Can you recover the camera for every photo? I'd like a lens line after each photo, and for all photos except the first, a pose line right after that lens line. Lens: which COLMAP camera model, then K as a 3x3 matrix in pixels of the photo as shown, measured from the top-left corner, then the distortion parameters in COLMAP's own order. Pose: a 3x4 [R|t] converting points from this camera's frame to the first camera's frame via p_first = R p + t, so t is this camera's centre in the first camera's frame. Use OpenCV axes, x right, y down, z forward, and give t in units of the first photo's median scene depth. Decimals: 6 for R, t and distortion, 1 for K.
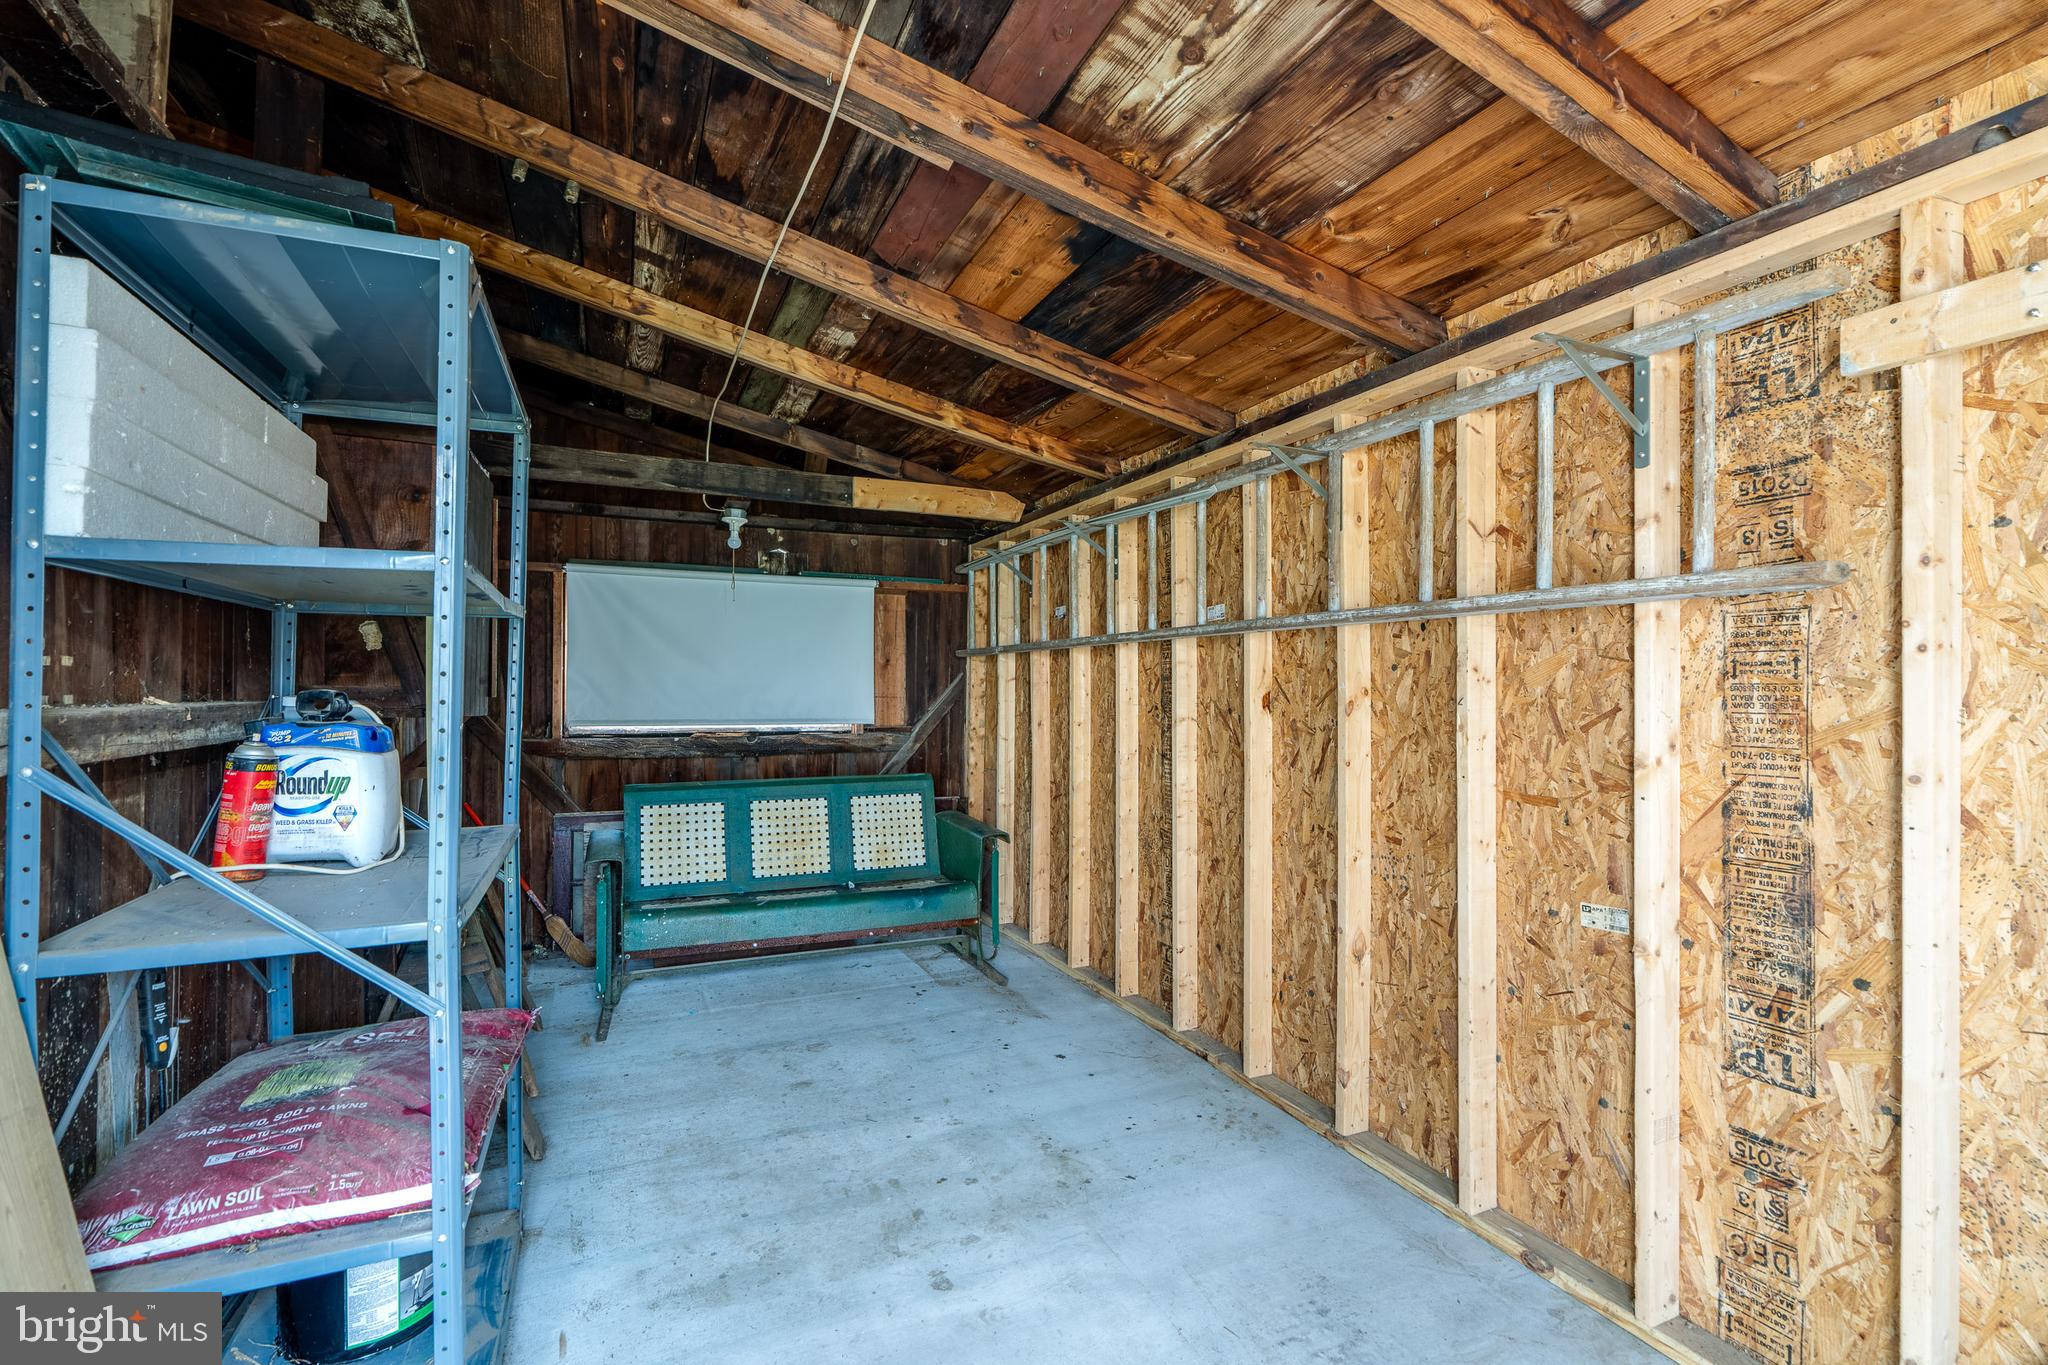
lens RADIAL K [[904.9, 0, 1024.0], [0, 904.9, 682.5], [0, 0, 1]] dist [-0.000949, 0.000402]
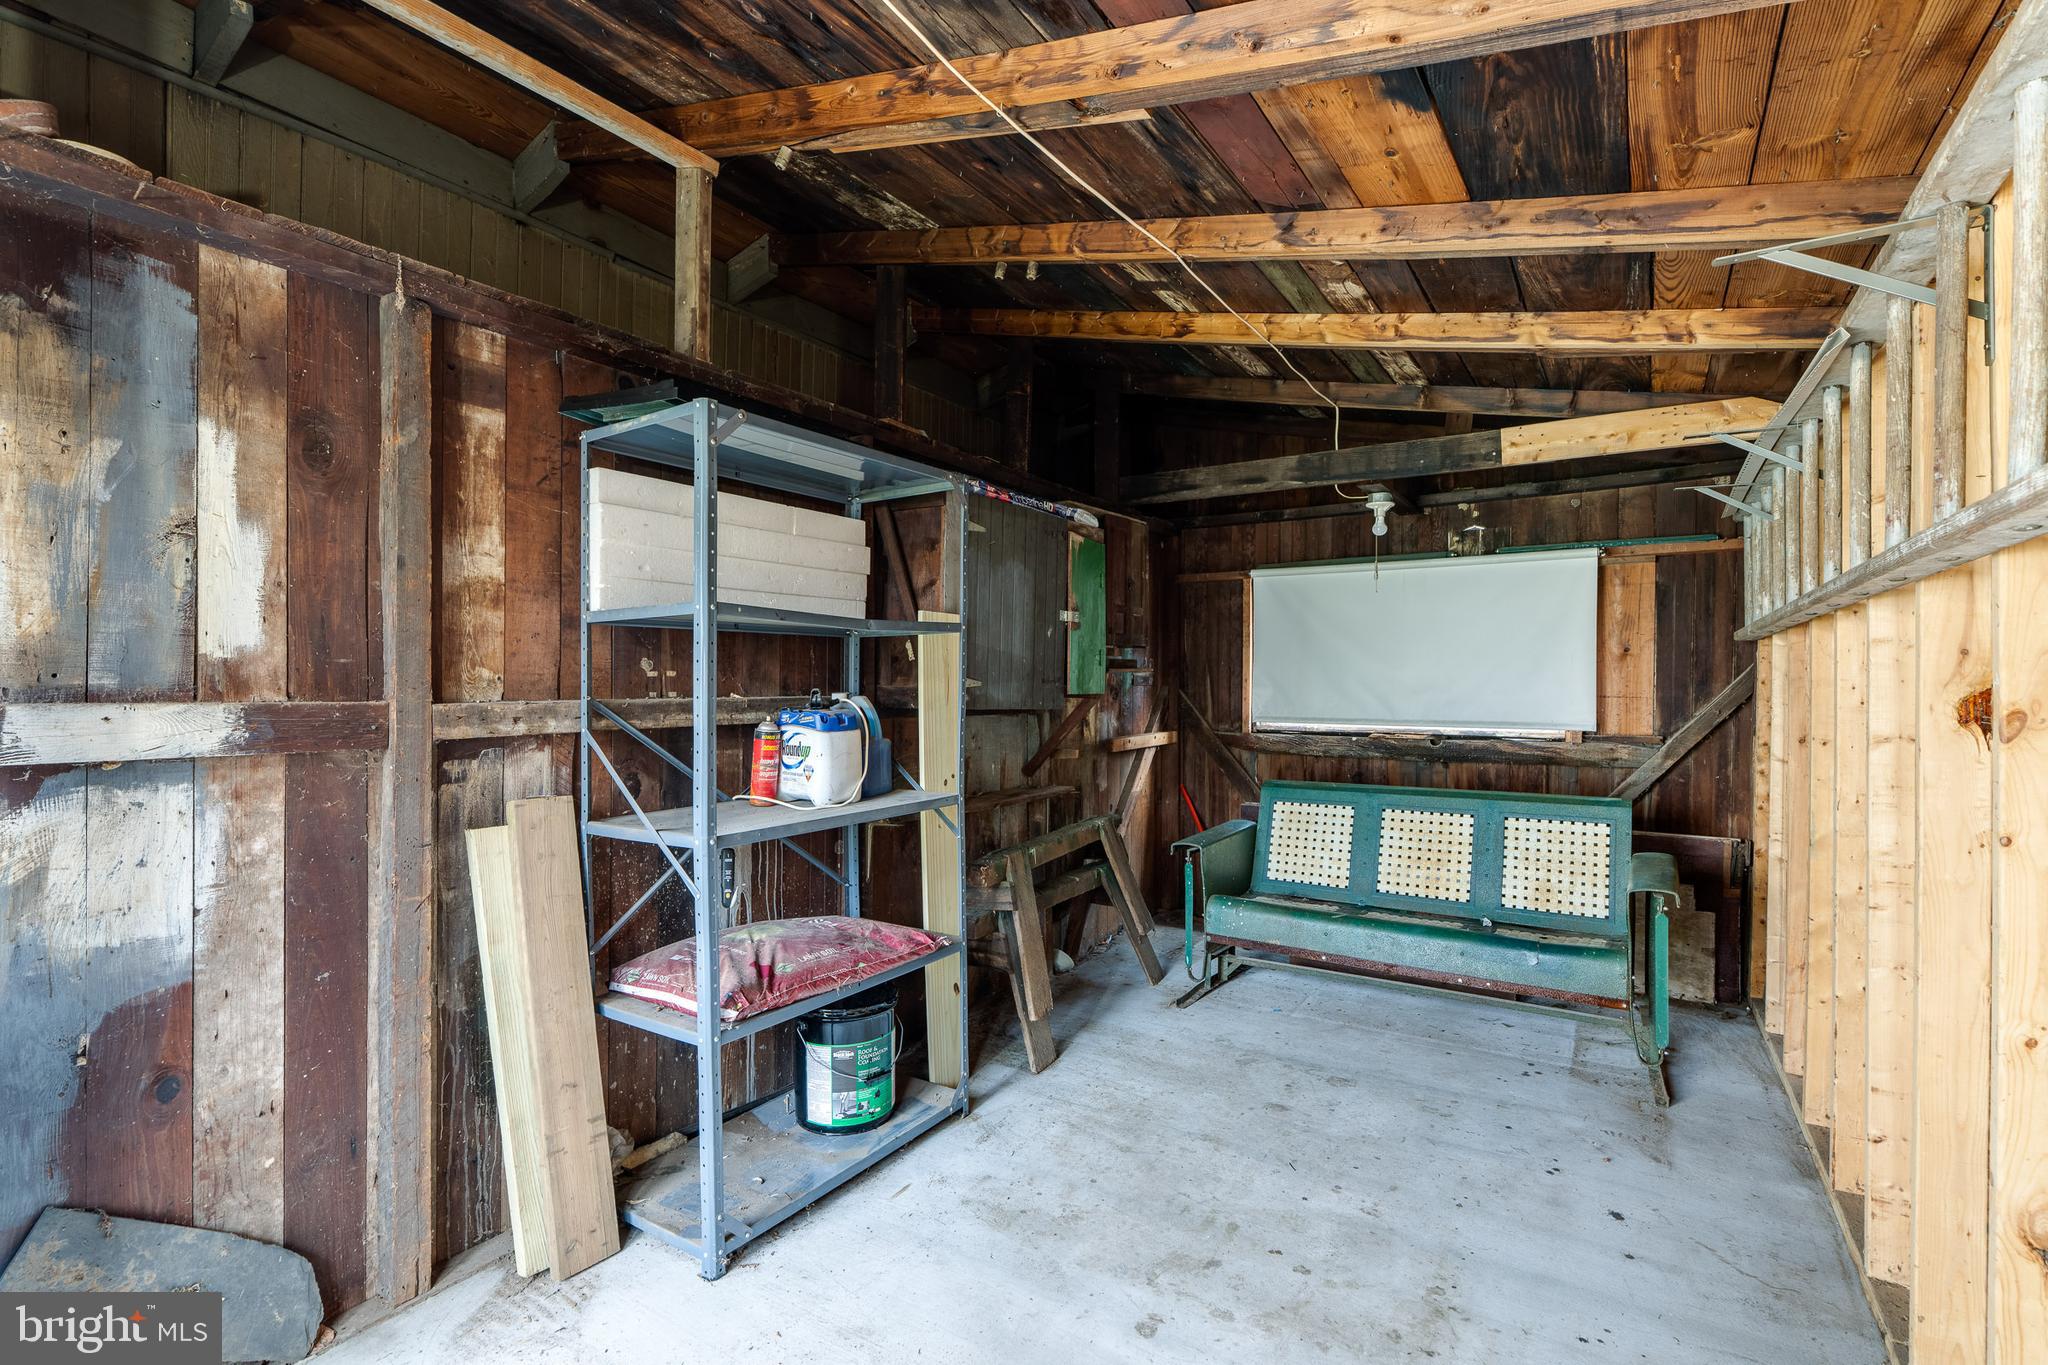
lens RADIAL K [[945.1, 0, 1037.3], [0, 945.1, 690.4], [0, 0, 1]] dist [-0.003750, 0.000682]
pose [[0.545506, 0.001974, -0.838104, 0.316691], [0.007874, 0.999941, 0.007480, 0.000687], [0.838070, -0.010680, 0.545459, 0.184849]]
